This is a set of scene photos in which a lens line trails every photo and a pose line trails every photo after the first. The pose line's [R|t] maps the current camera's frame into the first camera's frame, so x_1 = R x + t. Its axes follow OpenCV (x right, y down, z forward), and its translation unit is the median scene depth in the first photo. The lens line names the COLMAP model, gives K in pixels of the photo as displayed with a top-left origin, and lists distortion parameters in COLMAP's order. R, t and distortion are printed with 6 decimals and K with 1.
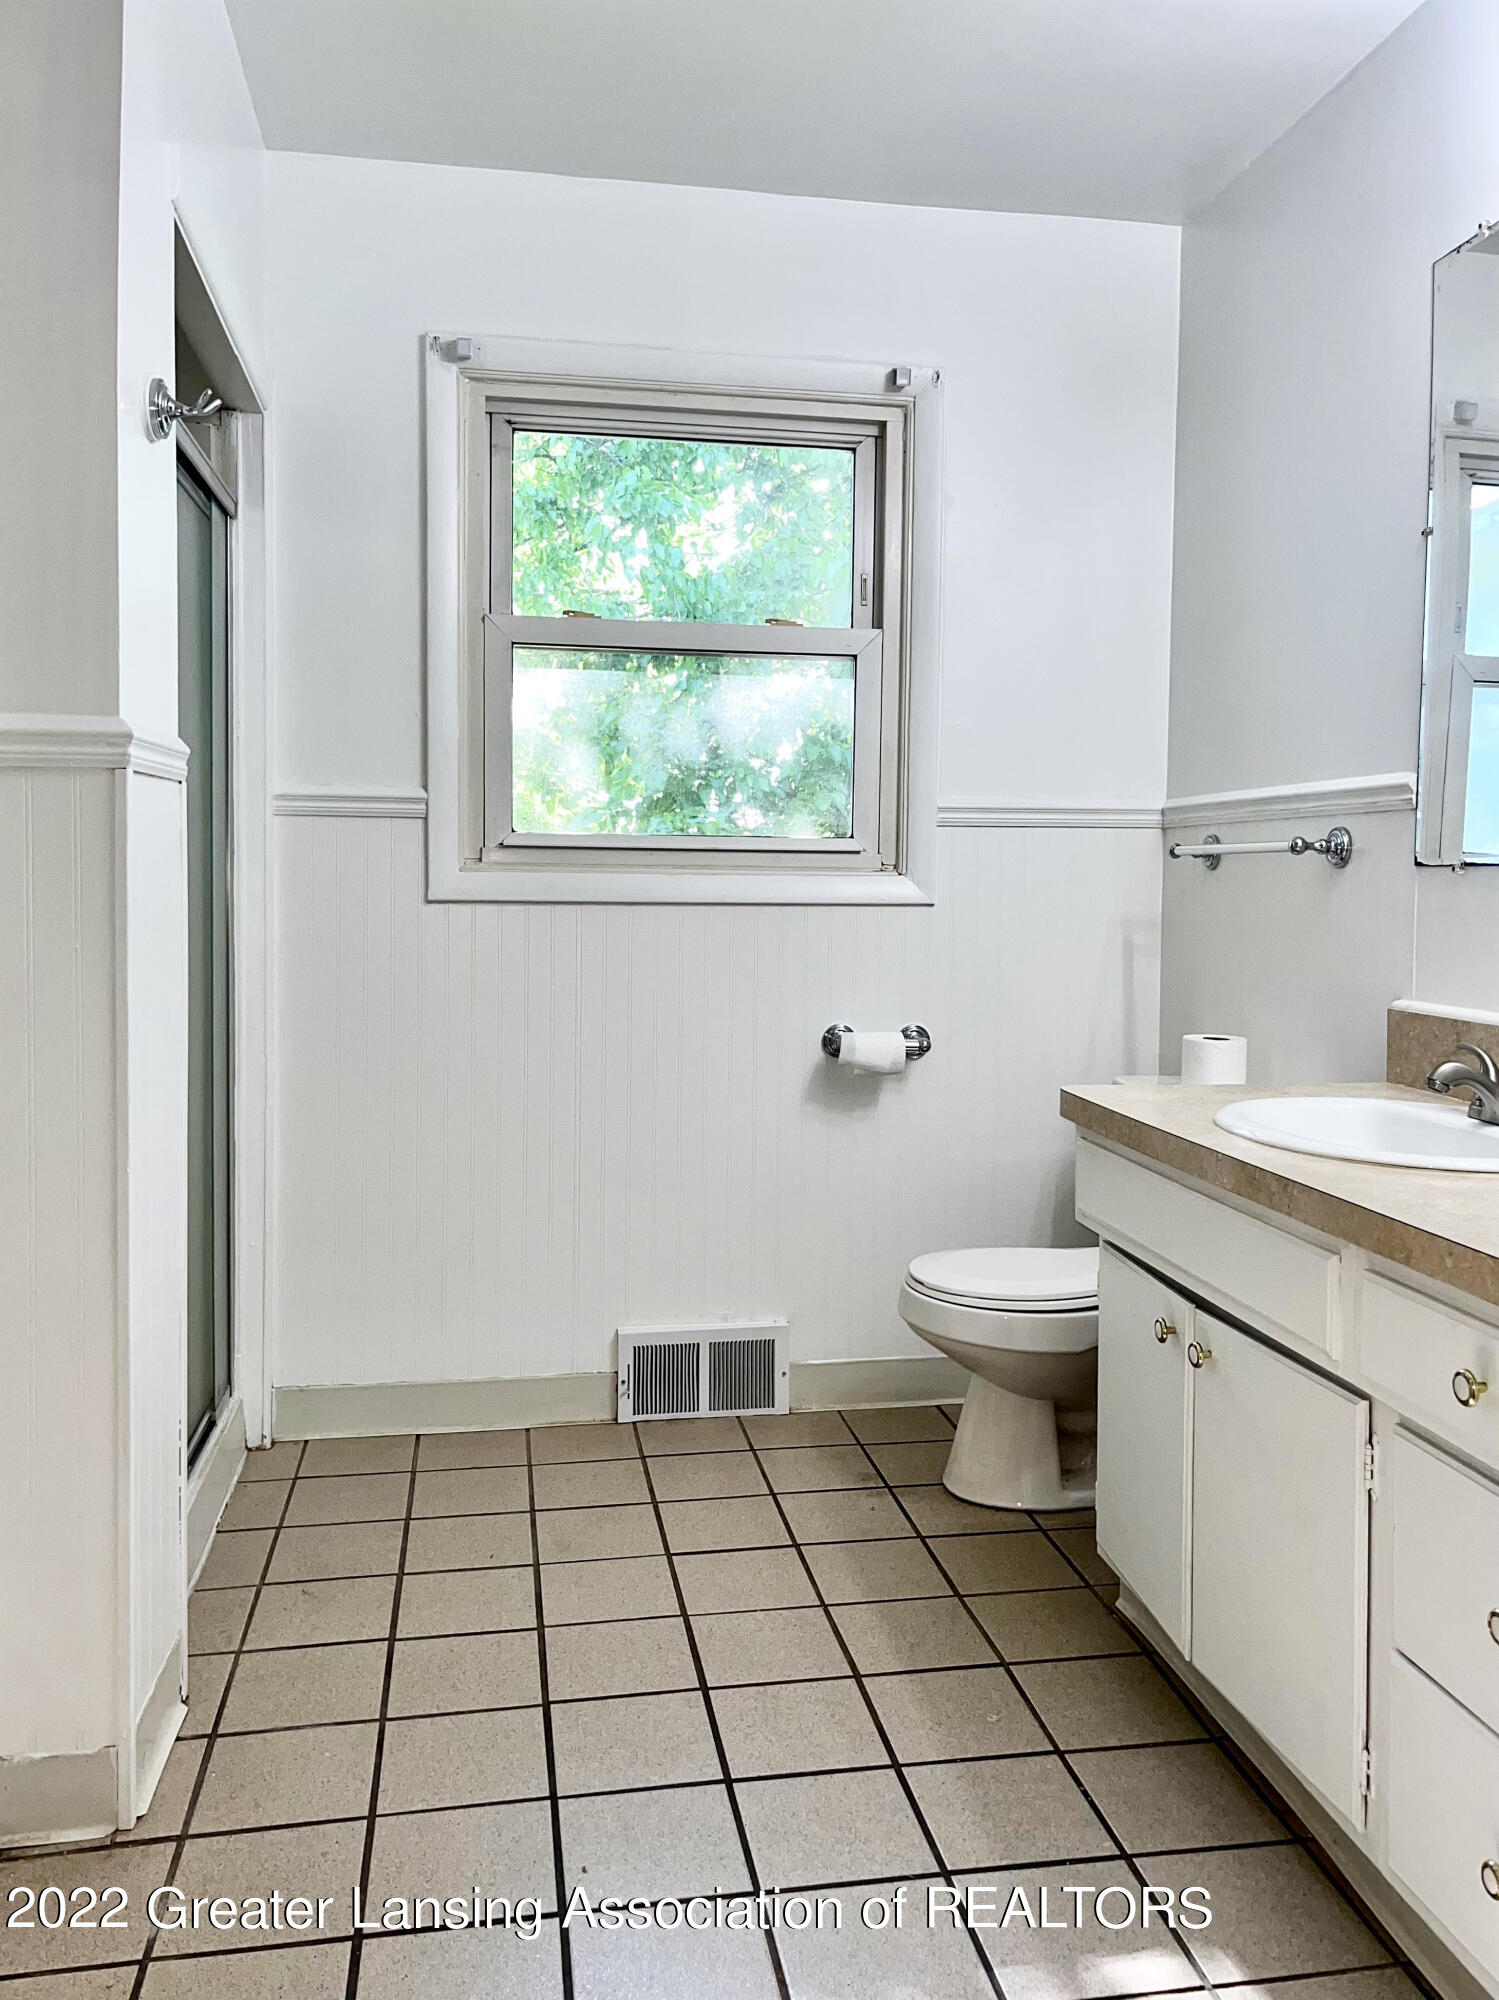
lens RADIAL K [[1578.1, 0, 749.9], [0, 1578.1, 923.6], [0, 0, 1]] dist [0.048923, -0.038626]
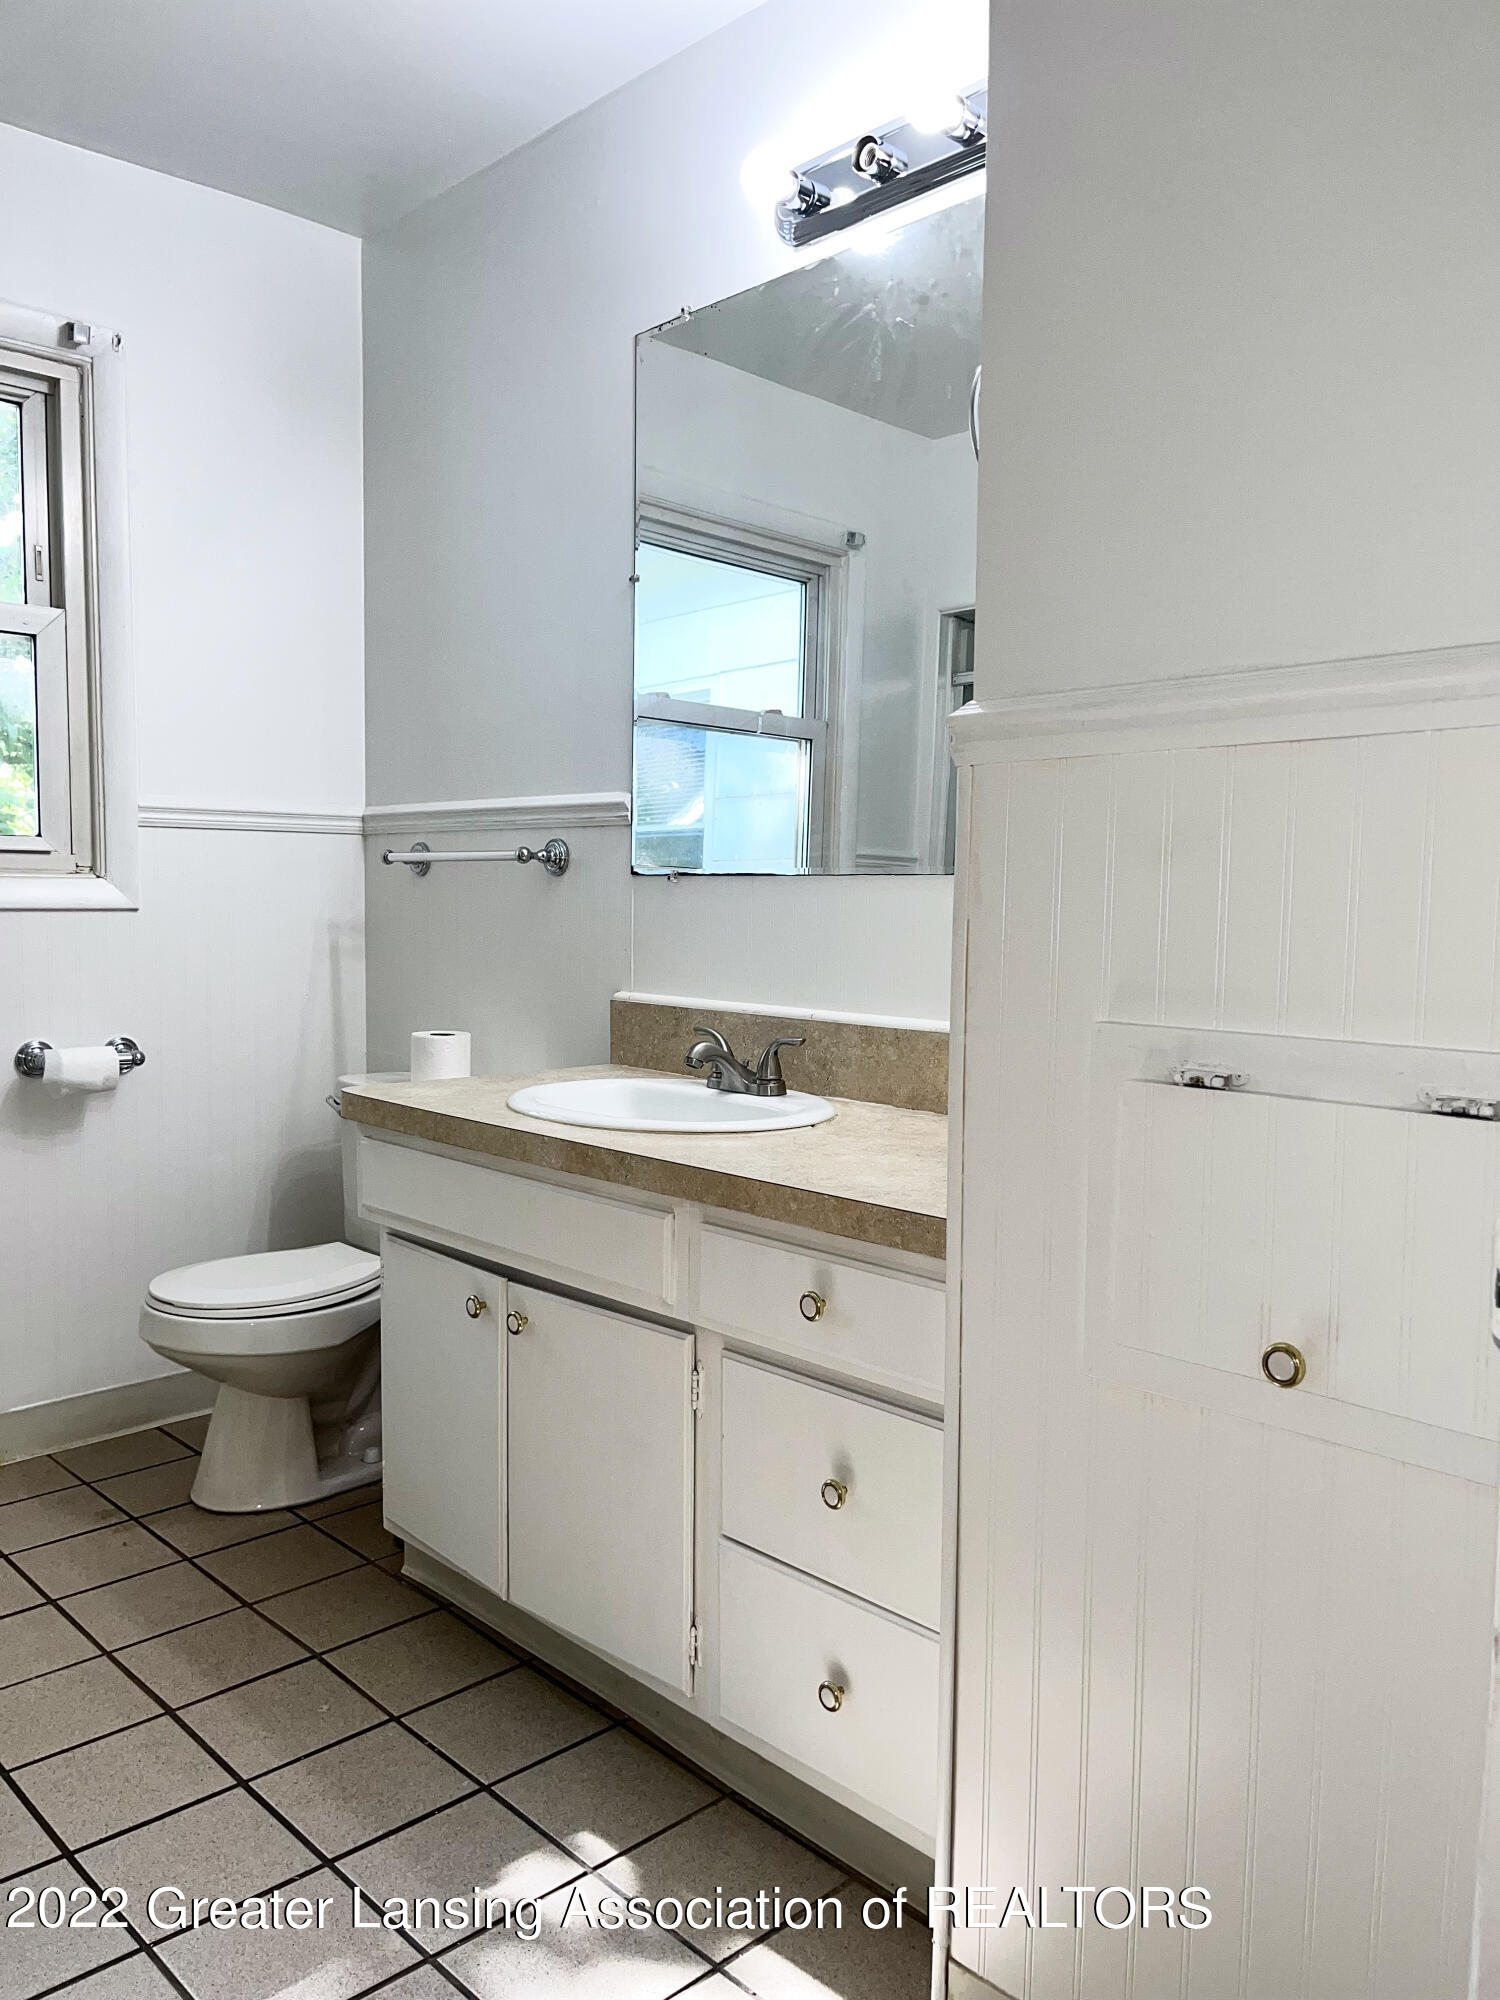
lens RADIAL K [[1519.3, 0, 750.0], [0, 1519.3, 1000.0], [0, 0, 1]] dist [0.056834, -0.044292]
pose [[0.826673, -0.038718, 0.561349, -0.120461], [0.011165, 0.998562, 0.052432, -0.002366], [-0.562572, -0.037077, 0.825916, 0.037500]]
